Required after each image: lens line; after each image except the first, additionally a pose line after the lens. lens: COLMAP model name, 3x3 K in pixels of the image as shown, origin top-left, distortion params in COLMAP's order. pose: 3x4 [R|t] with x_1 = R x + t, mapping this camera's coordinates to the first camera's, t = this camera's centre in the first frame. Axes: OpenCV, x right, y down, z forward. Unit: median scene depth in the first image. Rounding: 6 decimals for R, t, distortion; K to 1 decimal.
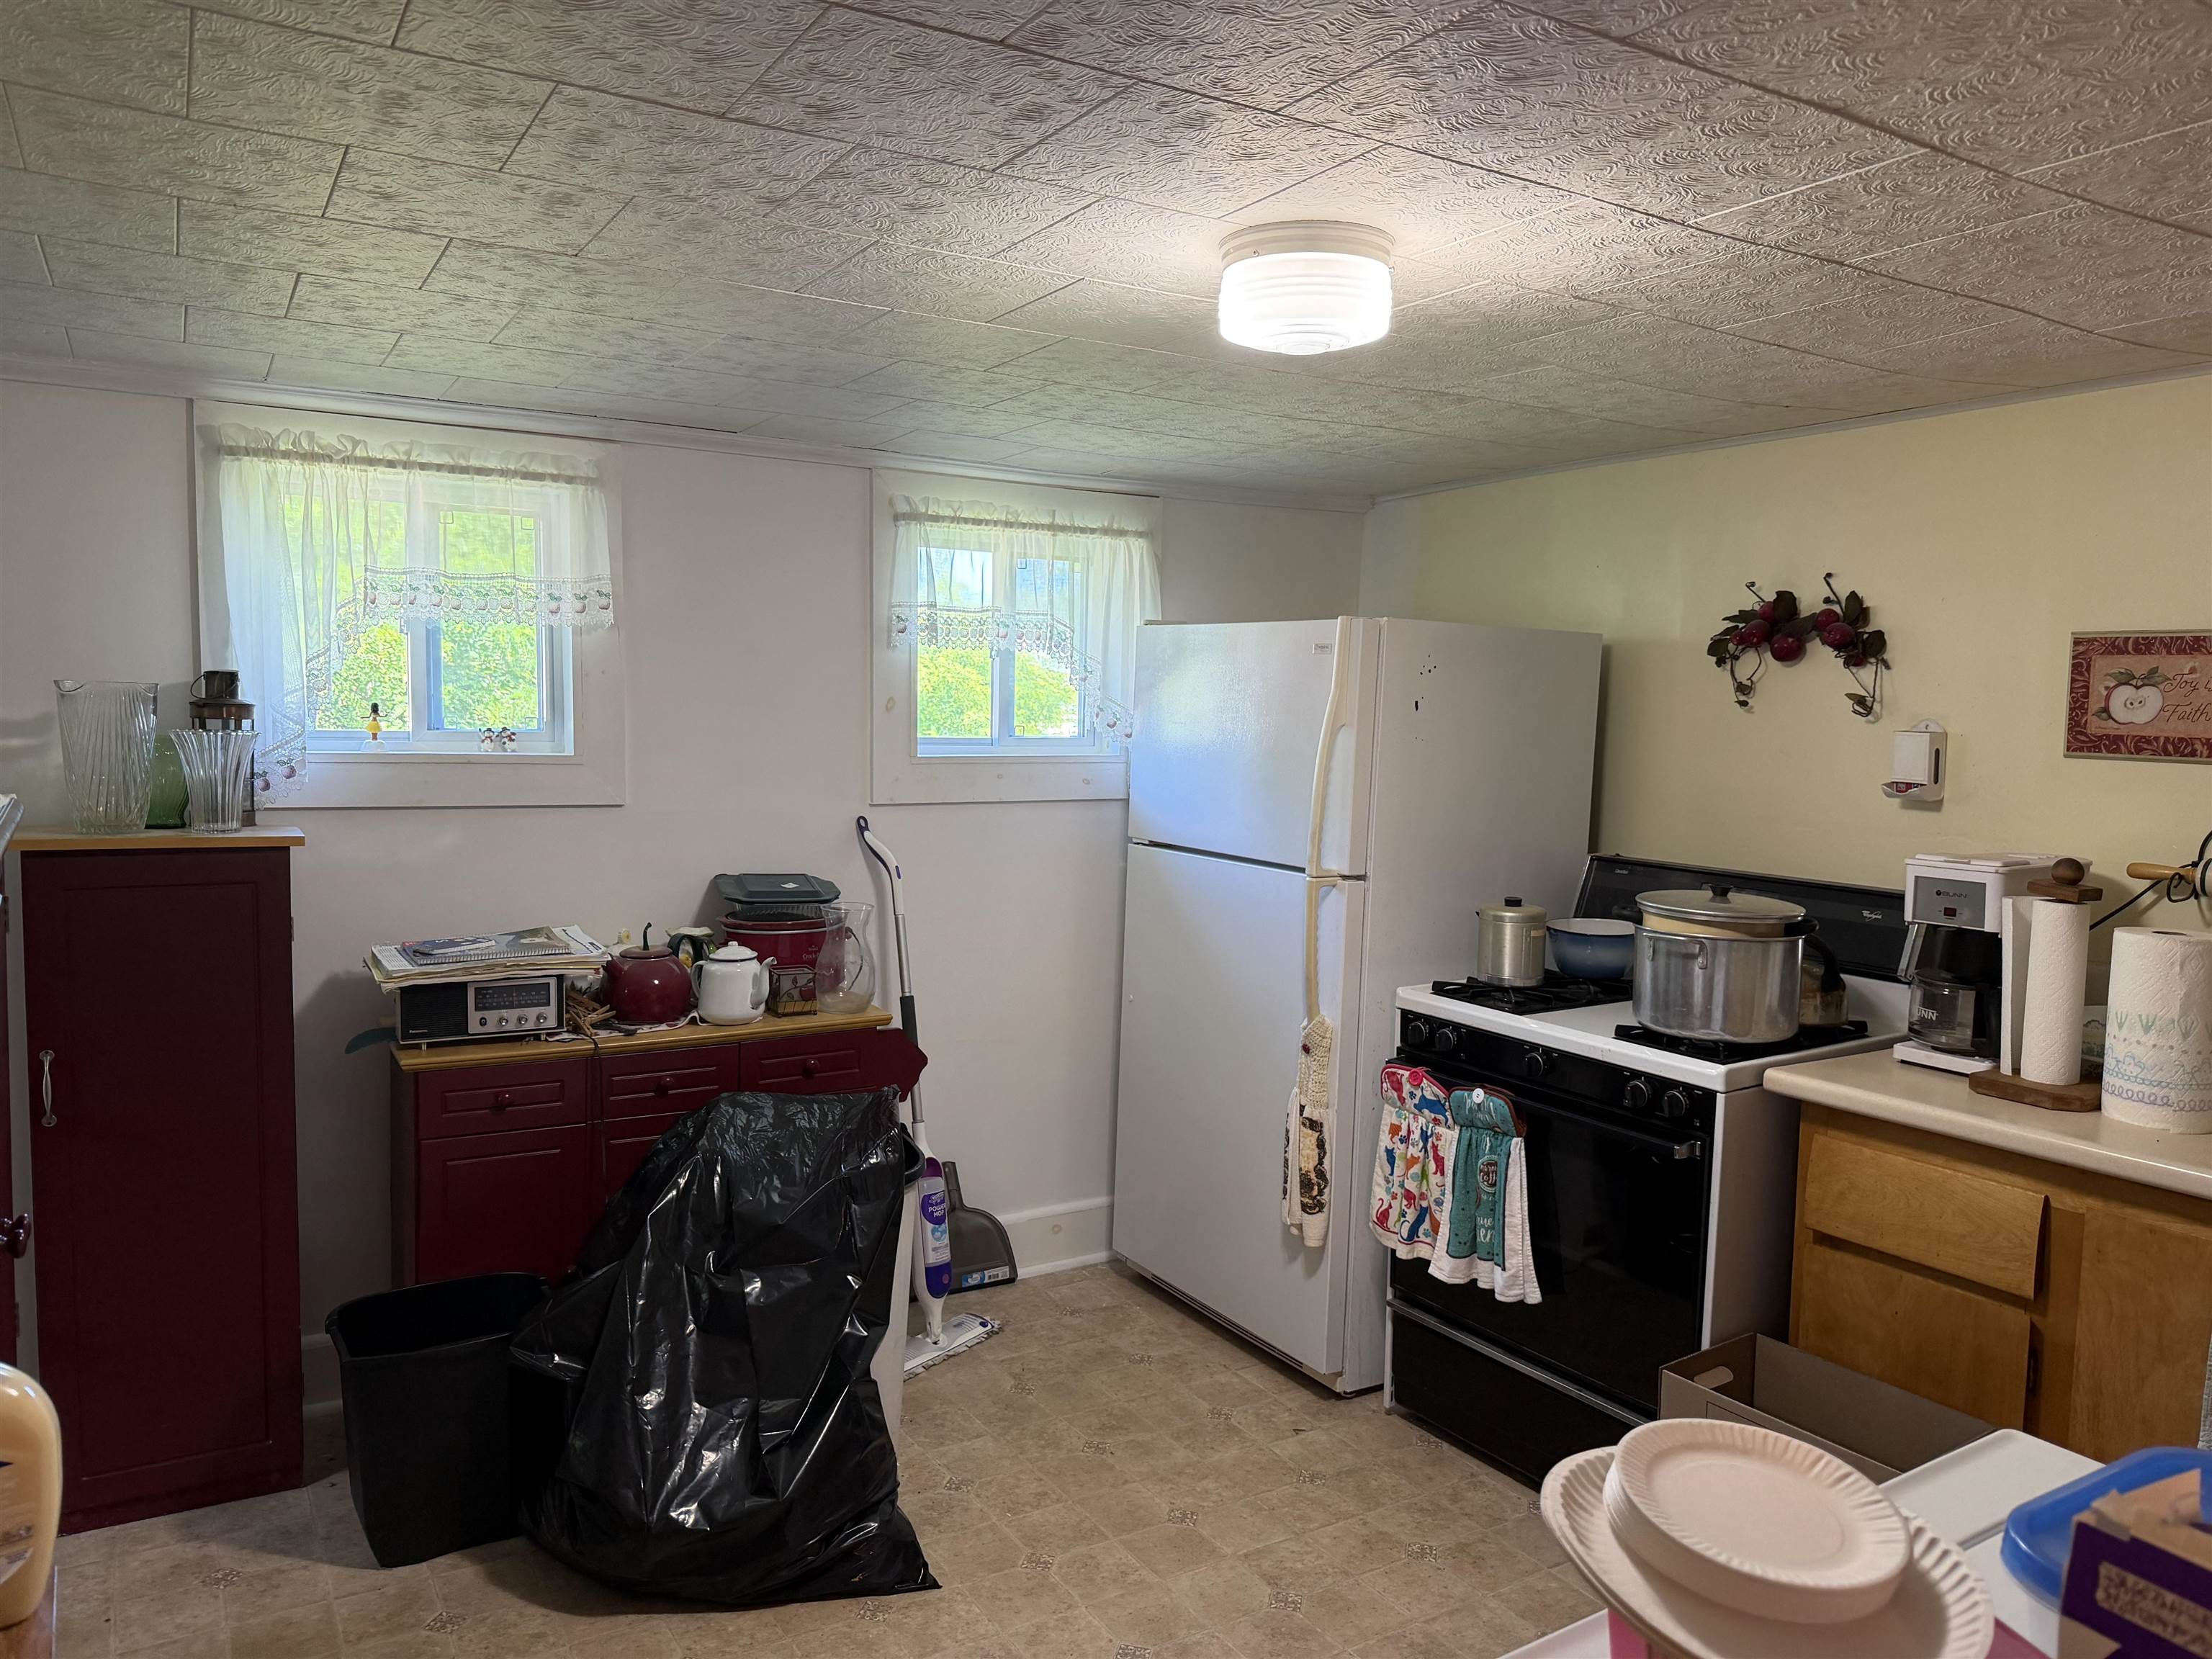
lens RADIAL K [[1562.2, 0, 1113.6], [0, 1562.2, 839.0], [0, 0, 1]] dist [0.036210, -0.063971]
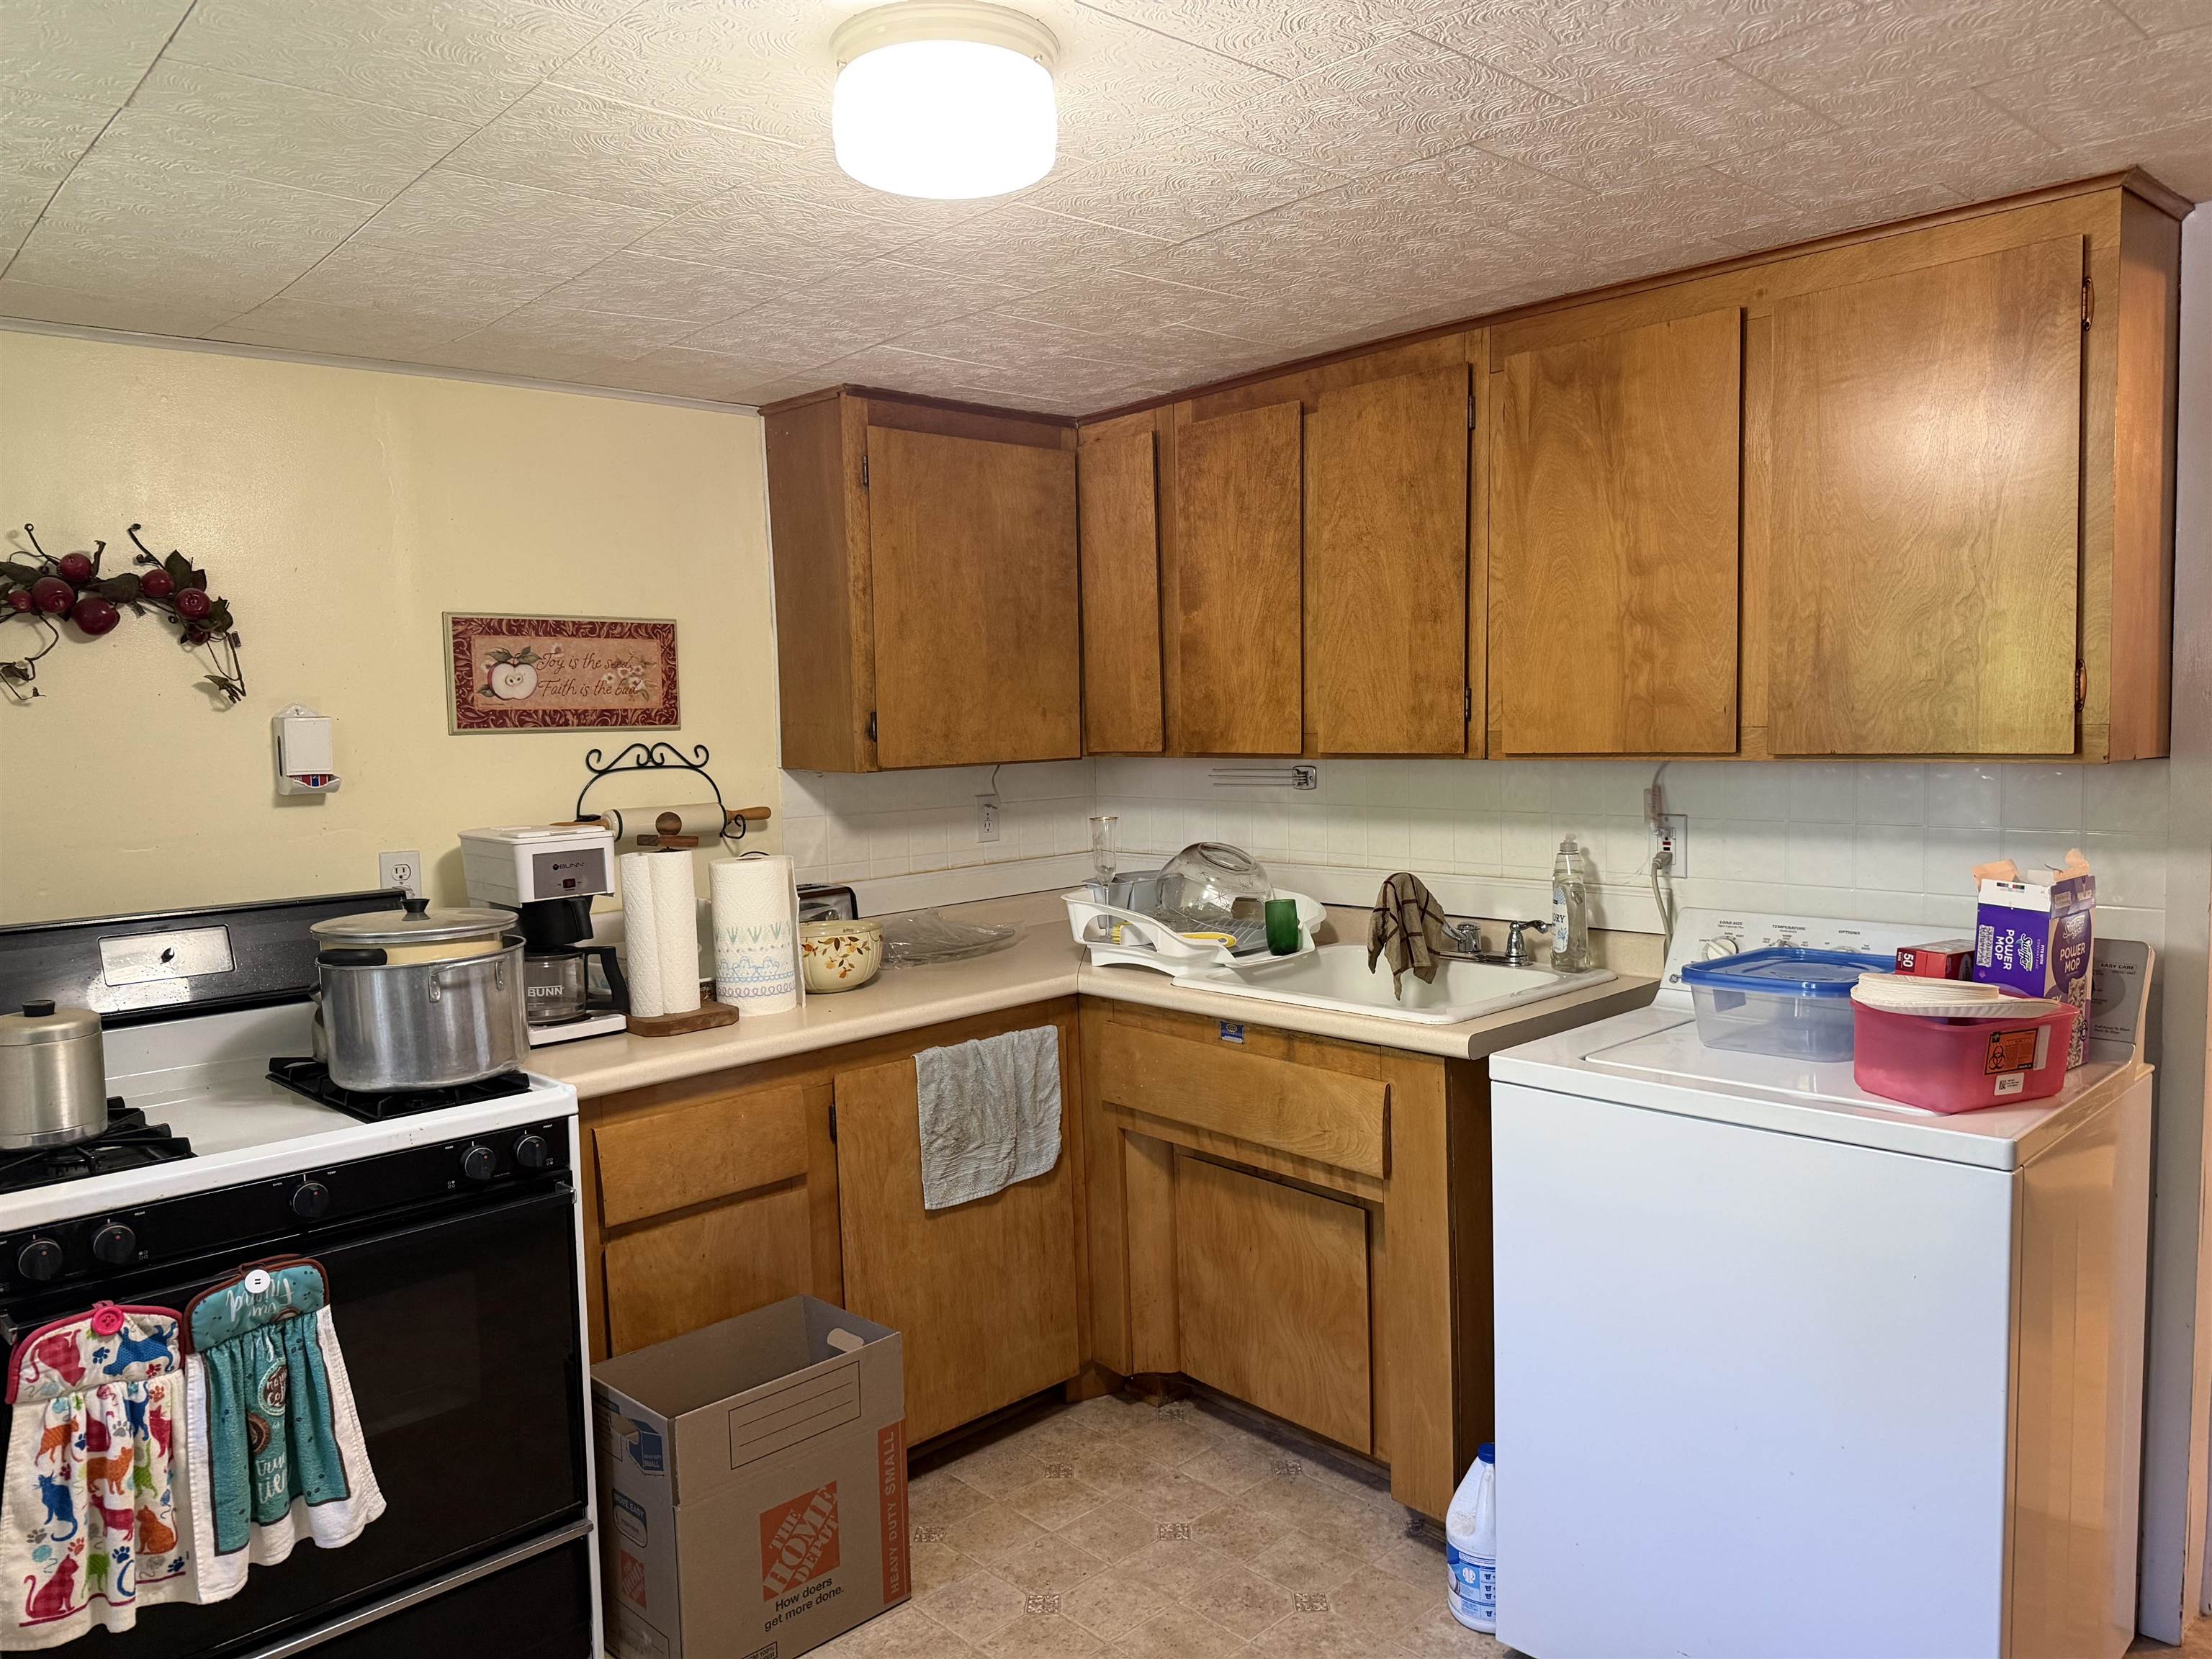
lens RADIAL K [[1562.2, 0, 1112.4], [0, 1562.2, 828.2], [0, 0, 1]] dist [0.036210, -0.063971]
pose [[-0.215909, -0.087243, 0.972508, -0.501558], [0.114131, 0.986918, 0.113875, -0.061155], [-0.969720, 0.135580, -0.203128, 0.823349]]
